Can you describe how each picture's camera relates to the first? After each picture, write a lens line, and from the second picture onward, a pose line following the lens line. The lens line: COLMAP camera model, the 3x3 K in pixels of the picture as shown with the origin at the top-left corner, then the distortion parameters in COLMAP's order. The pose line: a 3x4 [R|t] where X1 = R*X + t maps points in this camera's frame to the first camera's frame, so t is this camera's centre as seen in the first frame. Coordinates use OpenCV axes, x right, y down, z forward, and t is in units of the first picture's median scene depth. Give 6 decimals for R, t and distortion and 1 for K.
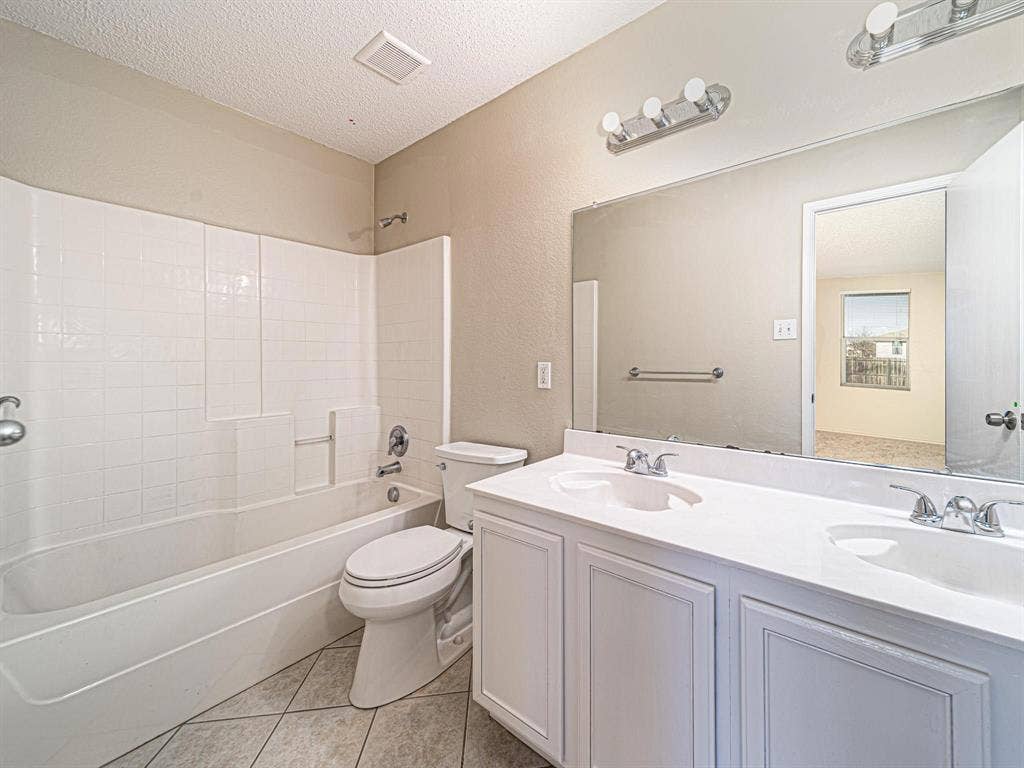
lens RADIAL K [[404.9, 0, 514.2], [0, 404.9, 359.0], [0, 0, 1]] dist [-0.000681, -0.000037]
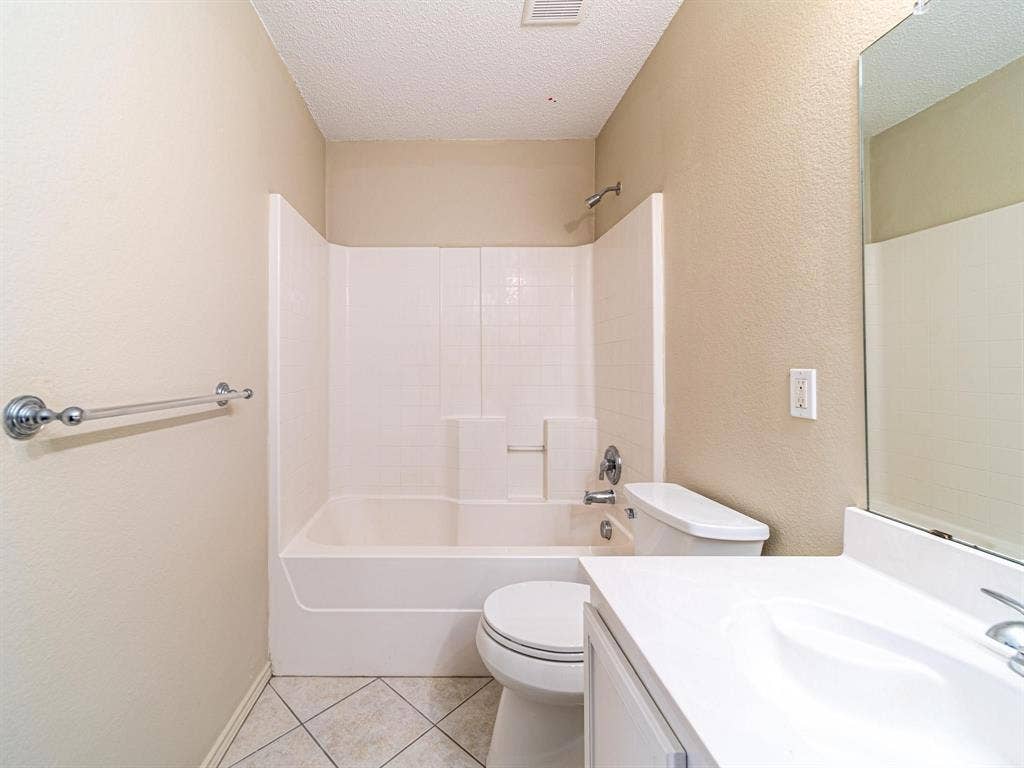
lens RADIAL K [[404.9, 0, 514.2], [0, 404.9, 359.0], [0, 0, 1]] dist [-0.000681, -0.000037]
pose [[0.656611, -0.011116, -0.754148, 0.207508], [0.002330, 0.999917, -0.012710, 0.000746], [0.754226, 0.006588, 0.656582, 0.334526]]
